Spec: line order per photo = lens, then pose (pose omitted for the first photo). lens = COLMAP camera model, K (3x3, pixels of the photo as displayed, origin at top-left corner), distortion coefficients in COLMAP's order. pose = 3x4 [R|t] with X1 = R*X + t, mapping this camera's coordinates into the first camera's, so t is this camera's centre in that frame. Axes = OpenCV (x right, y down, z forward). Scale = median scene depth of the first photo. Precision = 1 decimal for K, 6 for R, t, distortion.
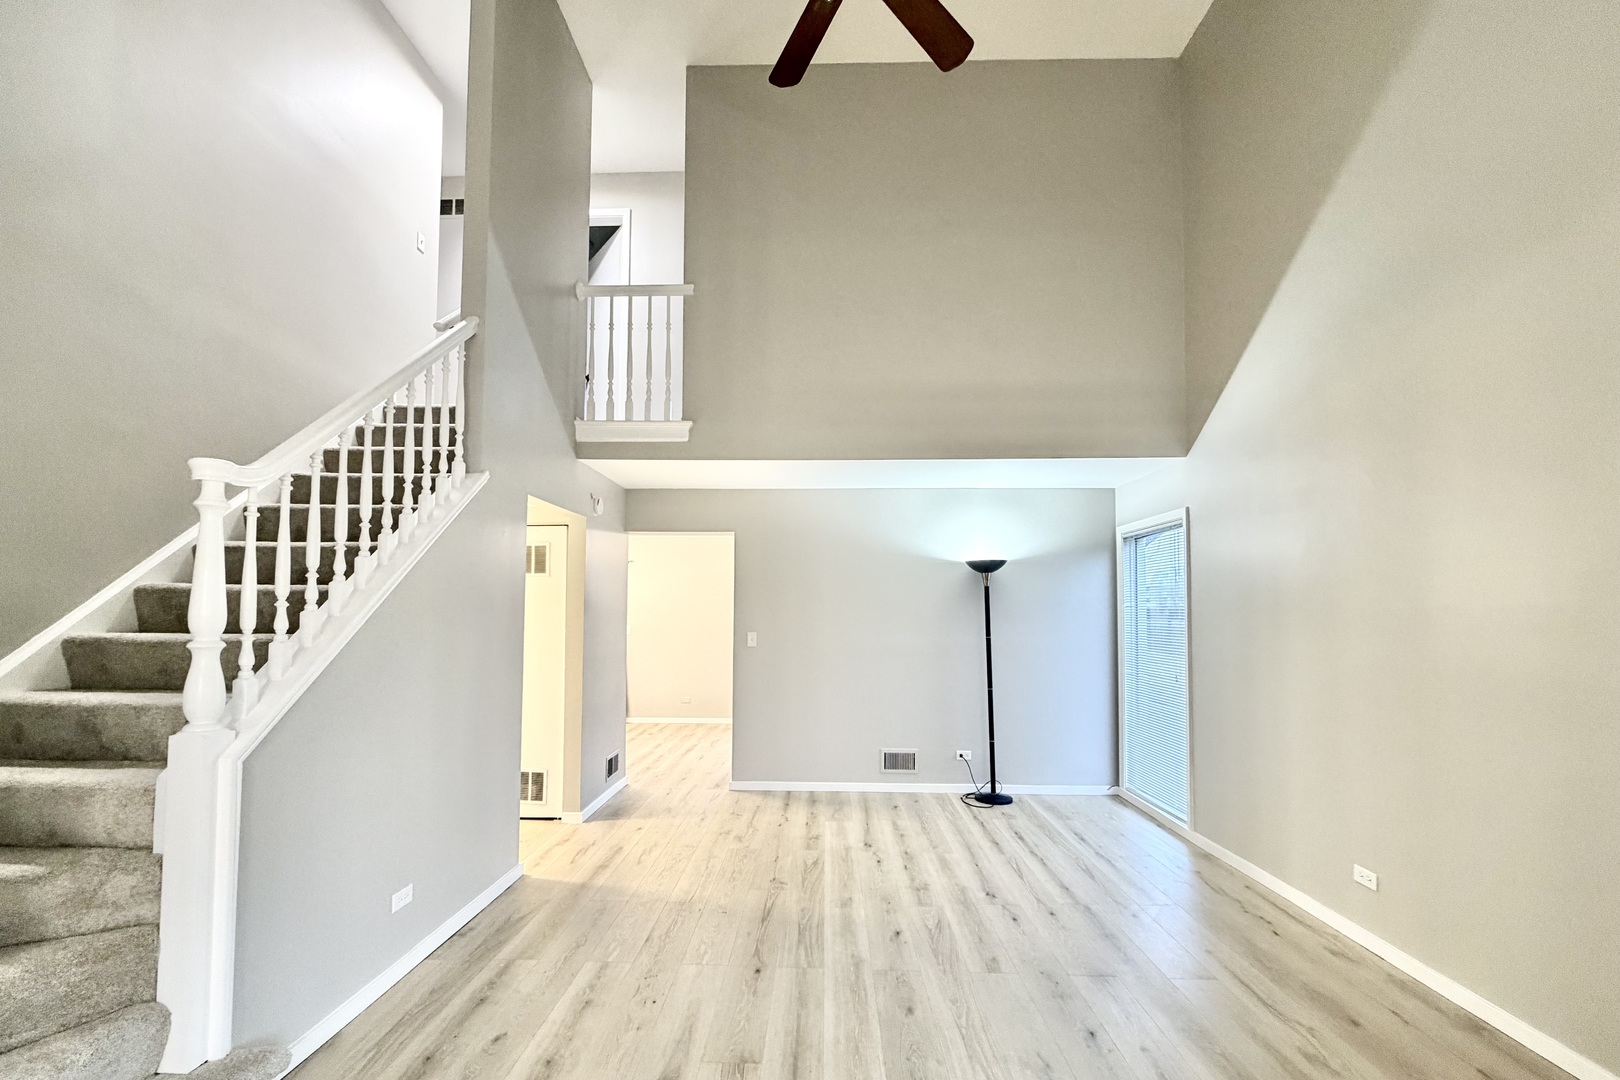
lens RADIAL K [[659.5, 0, 805.2], [0, 659.5, 591.2], [0, 0, 1]] dist [-0.001078, 0.000133]
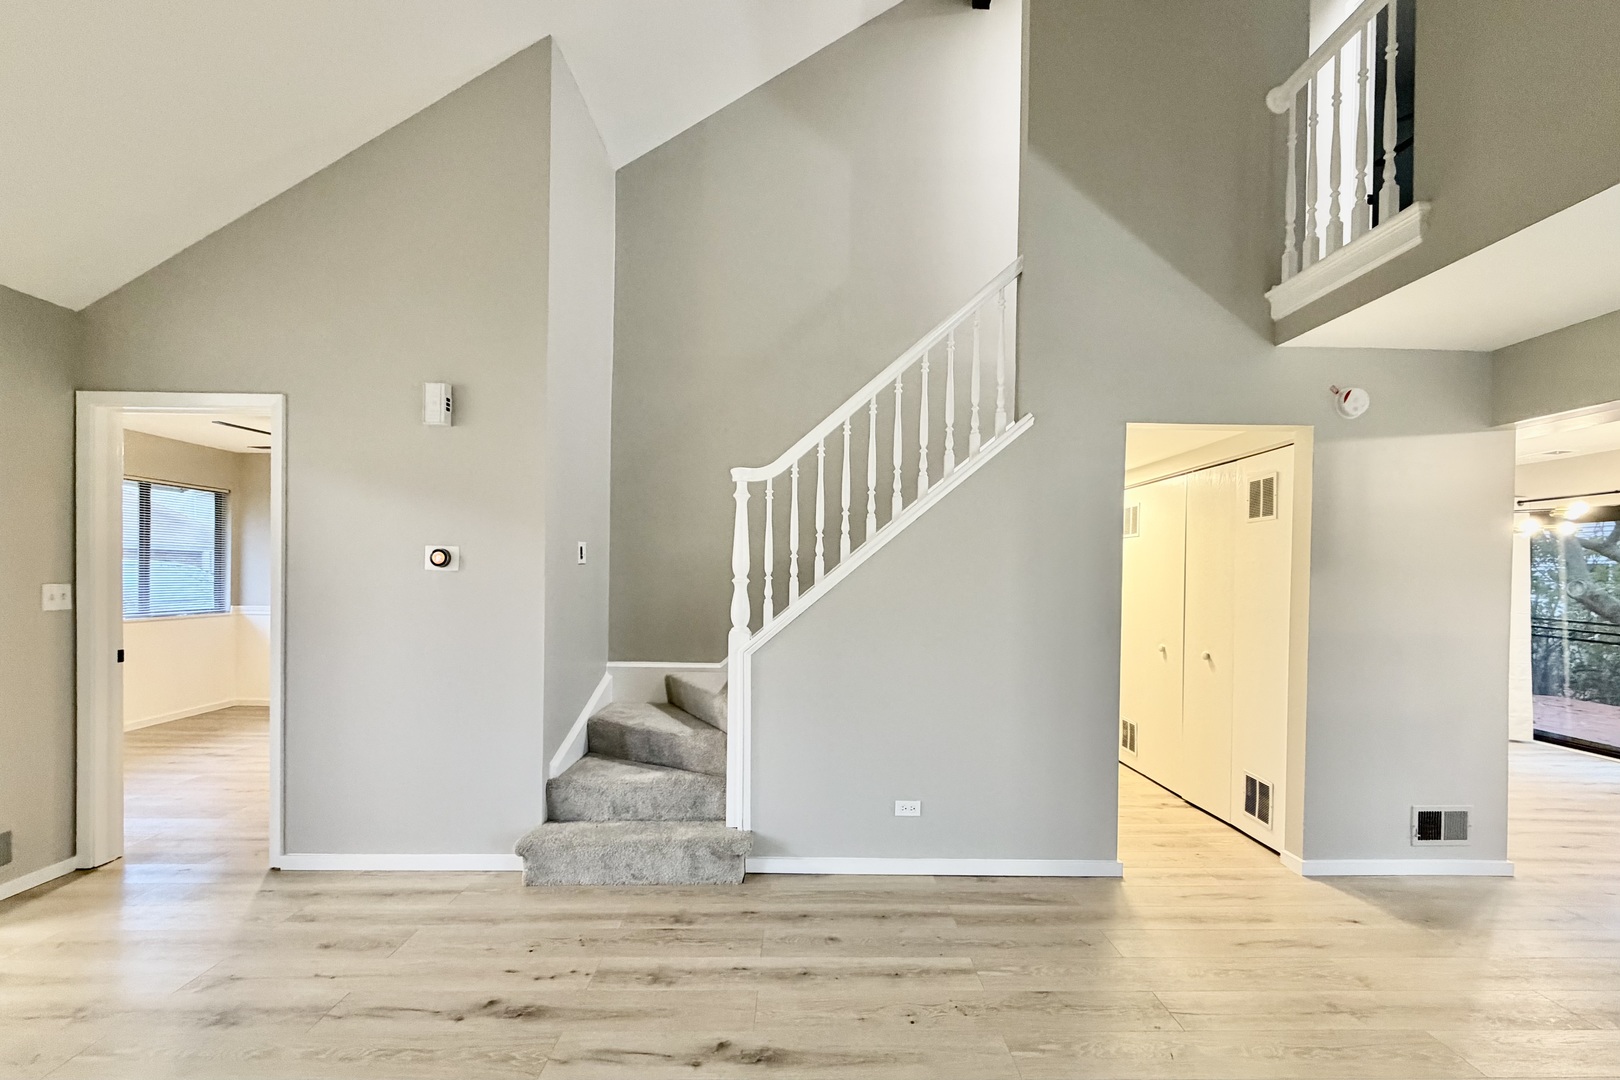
lens RADIAL K [[659.5, 0, 793.5], [0, 659.5, 591.2], [0, 0, 1]] dist [-0.001078, 0.000133]
pose [[0.046604, 0.012759, -0.998832, 0.324329], [0.018164, 0.999742, 0.013618, 0.038369], [0.998748, -0.018778, 0.046360, 0.457162]]
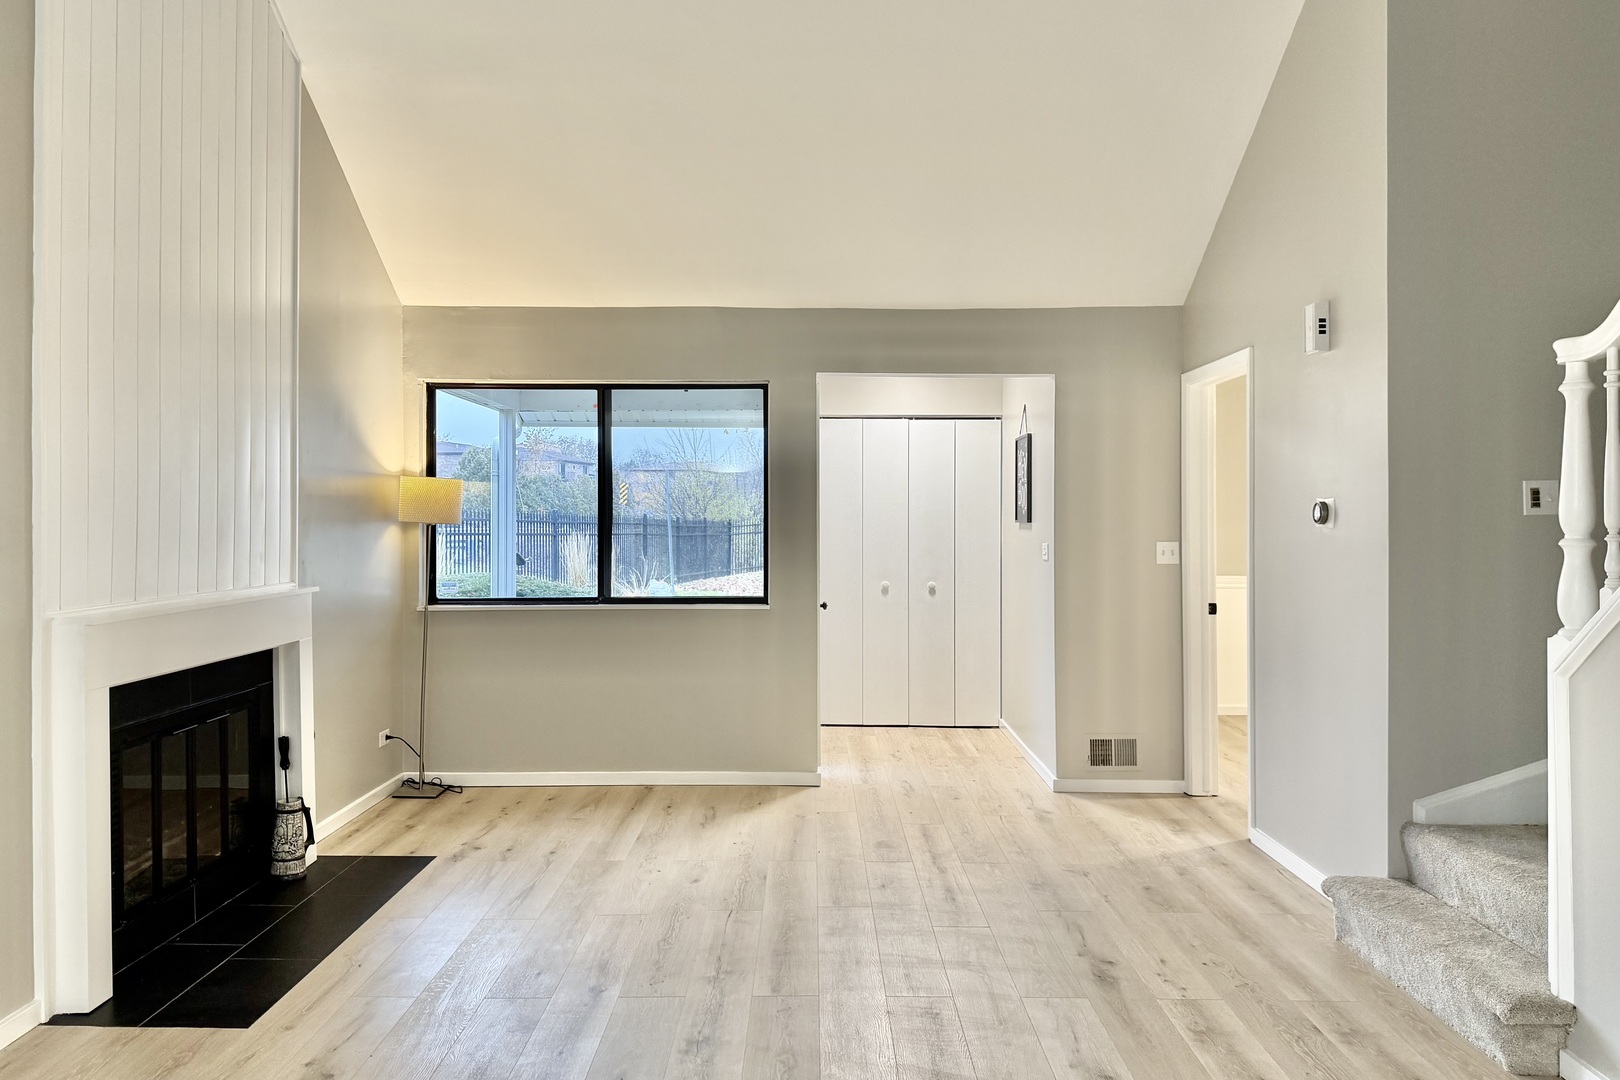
lens RADIAL K [[1119.0, 0, 807.9], [0, 1119.0, 533.2], [0, 0, 1]] dist [-0.012486, -0.003517]
pose [[-0.999696, -0.001133, -0.024618, 0.080509], [-0.000652, 0.999808, -0.019564, 0.042816], [0.024635, -0.019542, -0.999505, 1.070015]]
